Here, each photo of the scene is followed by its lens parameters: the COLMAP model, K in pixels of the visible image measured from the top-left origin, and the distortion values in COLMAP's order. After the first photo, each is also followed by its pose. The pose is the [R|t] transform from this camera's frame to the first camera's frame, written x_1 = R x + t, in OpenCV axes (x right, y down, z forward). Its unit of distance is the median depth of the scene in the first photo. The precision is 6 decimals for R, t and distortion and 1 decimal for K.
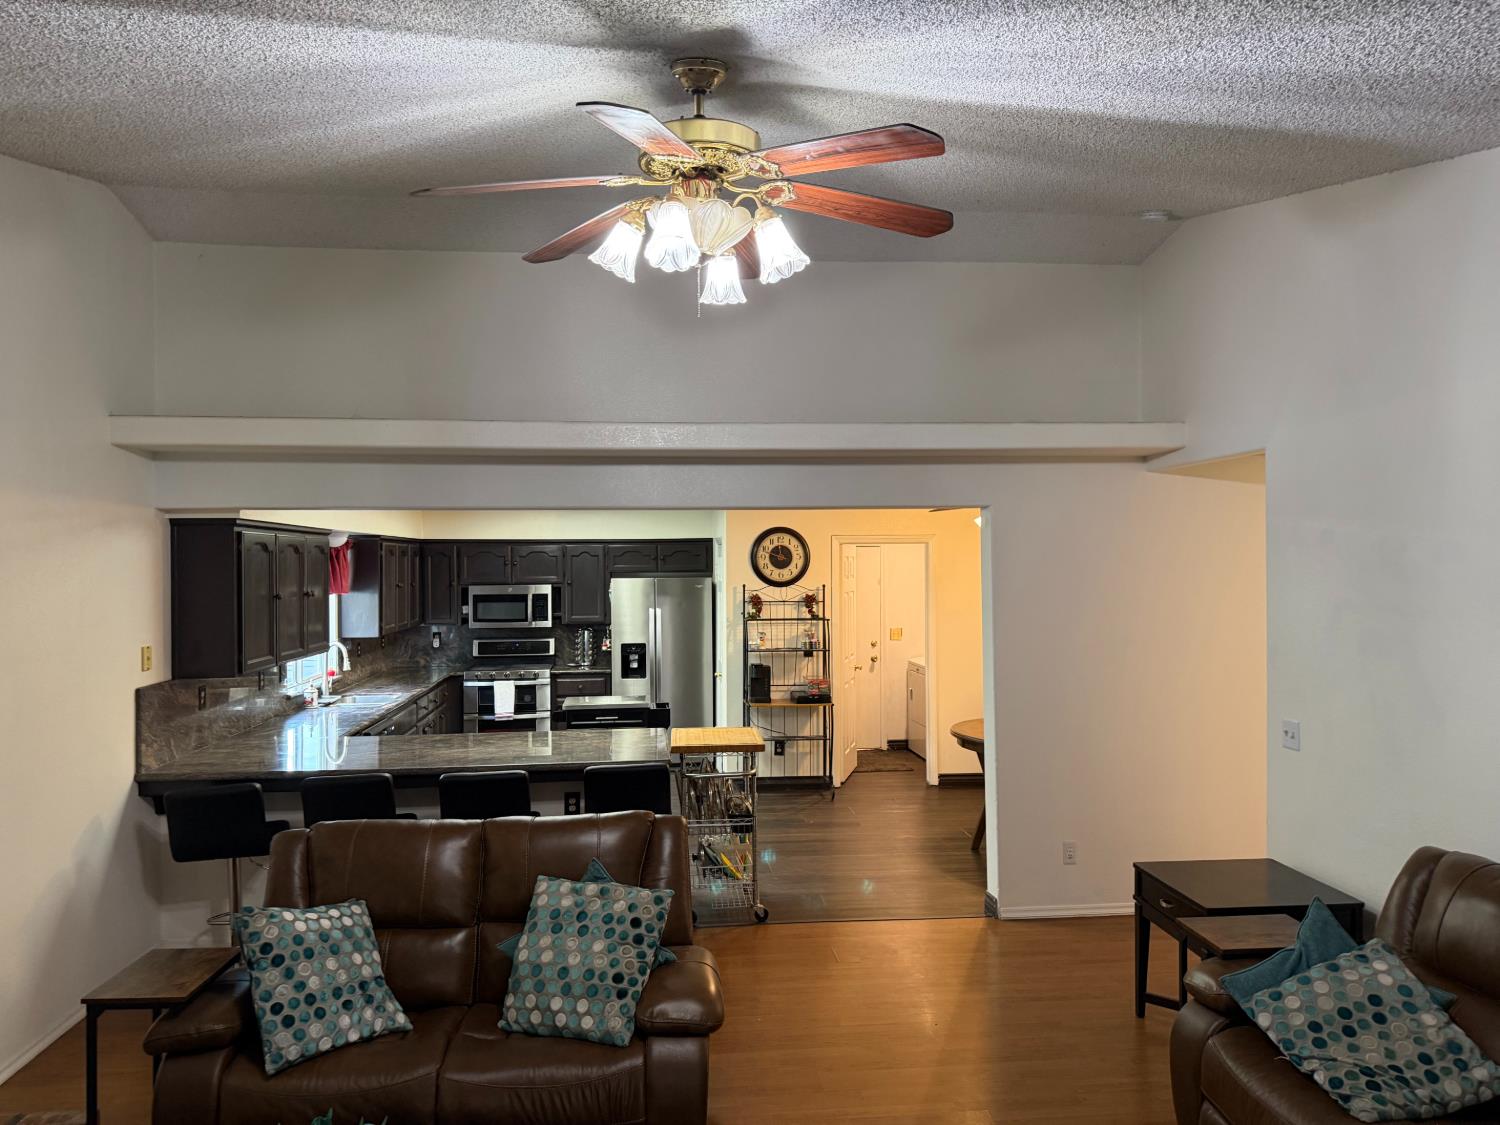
lens RADIAL K [[1029.2, 0, 746.9], [0, 1029.2, 569.7], [0, 0, 1]] dist [0.165589, -0.305613]
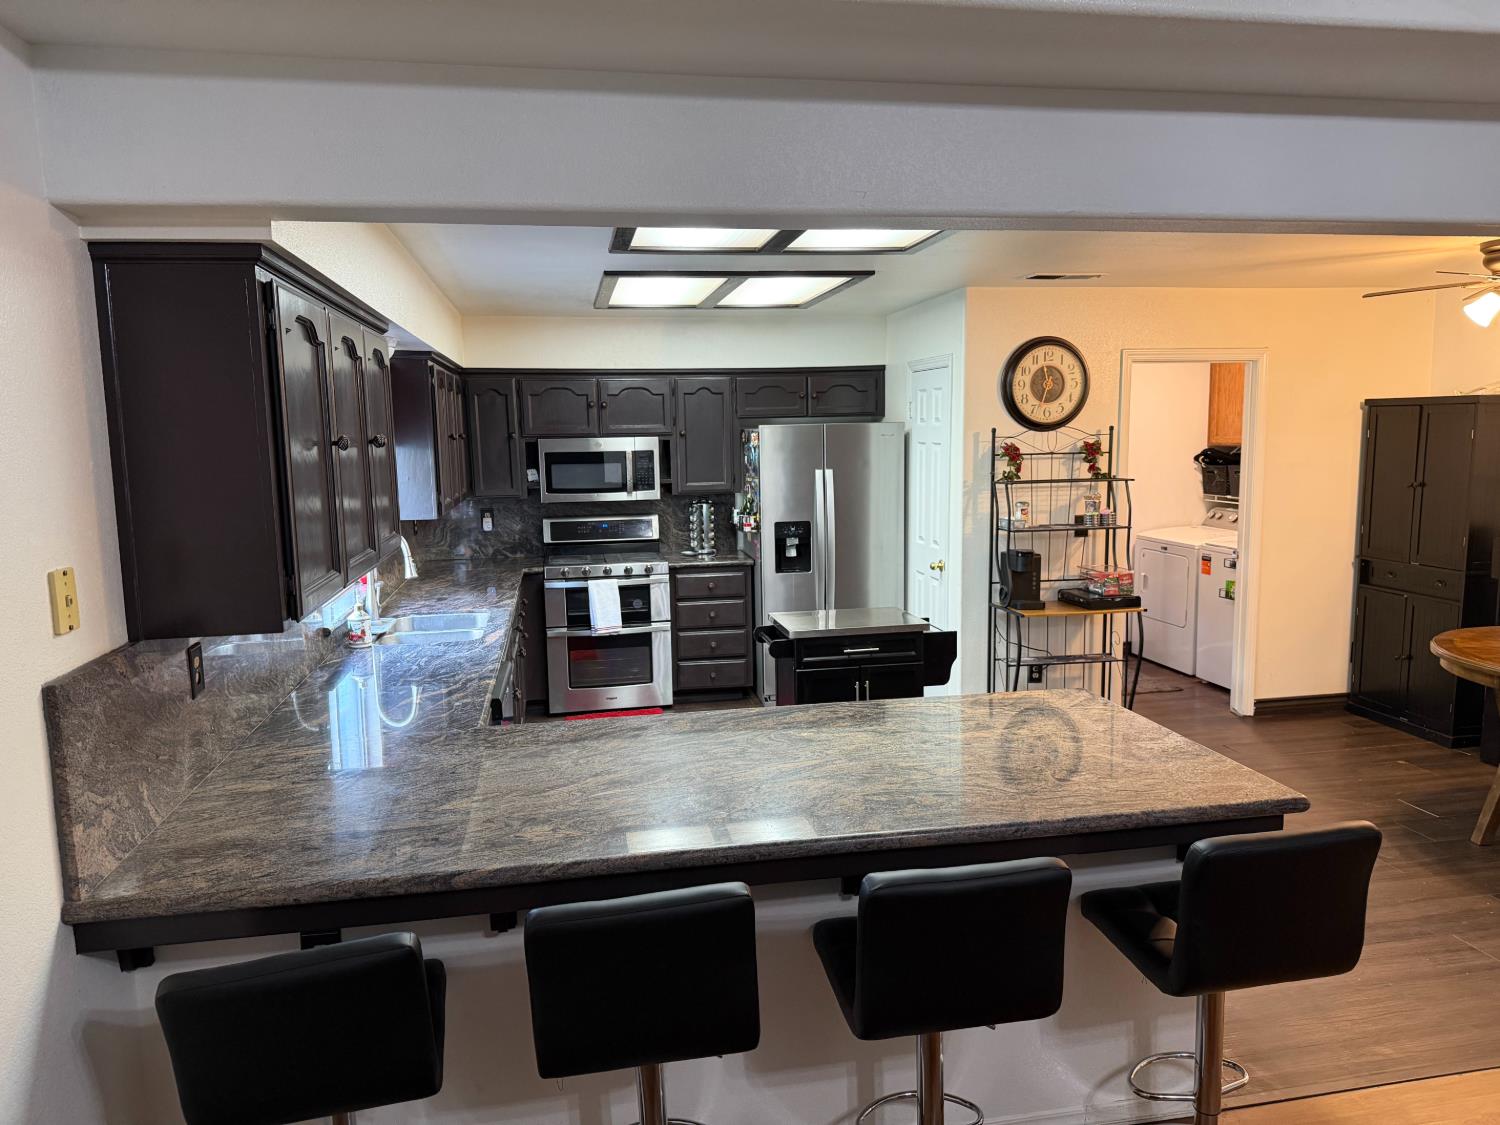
lens RADIAL K [[1044.1, 0, 752.3], [0, 1044.1, 568.4], [0, 0, 1]] dist [0.137304, -0.202517]
pose [[0.997221, -0.022908, 0.070887, -0.185743], [0.013694, 0.991700, 0.127841, 0.013882], [-0.073227, -0.126515, 0.989258, 0.319097]]
